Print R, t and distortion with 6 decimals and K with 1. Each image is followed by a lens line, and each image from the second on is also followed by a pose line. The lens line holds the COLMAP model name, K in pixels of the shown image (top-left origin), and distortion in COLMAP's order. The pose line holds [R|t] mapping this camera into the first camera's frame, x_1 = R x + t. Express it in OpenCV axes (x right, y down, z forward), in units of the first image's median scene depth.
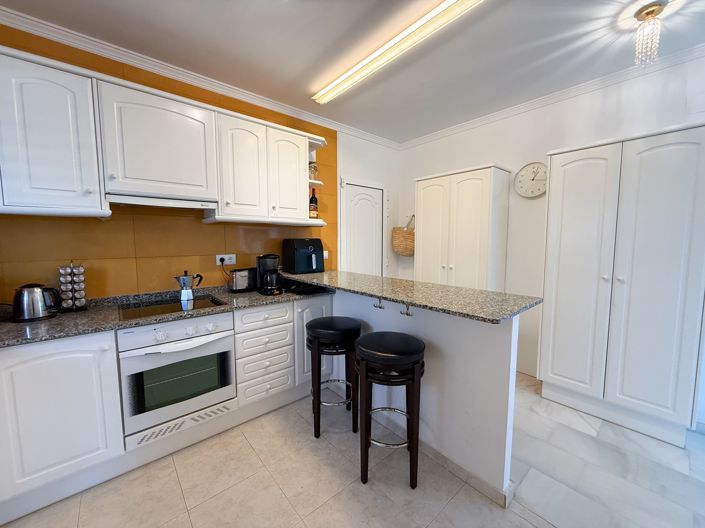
lens RADIAL K [[280.5, 0, 352.3], [0, 280.5, 263.7], [0, 0, 1]] dist [0.001163, -0.000344]
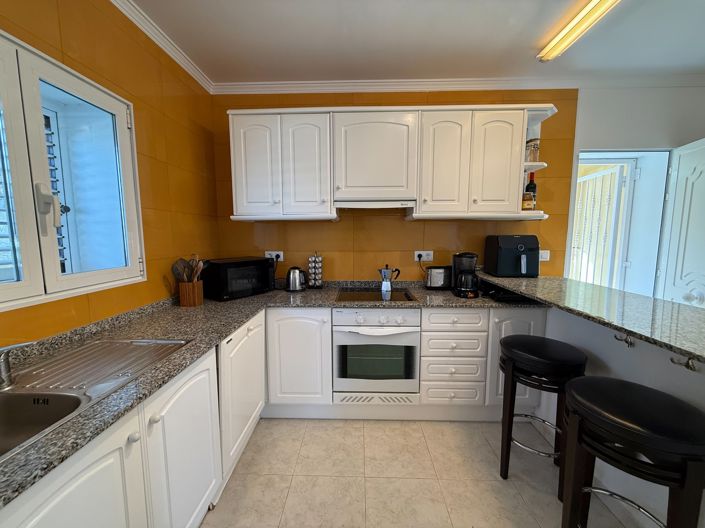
lens RADIAL K [[280.5, 0, 352.0], [0, 280.5, 263.9], [0, 0, 1]] dist [0.001163, -0.000344]
pose [[0.736999, 0.071939, -0.672055, 0.056507], [-0.056410, 0.997397, 0.044904, -0.021428], [0.673536, 0.004816, 0.739139, 0.087412]]
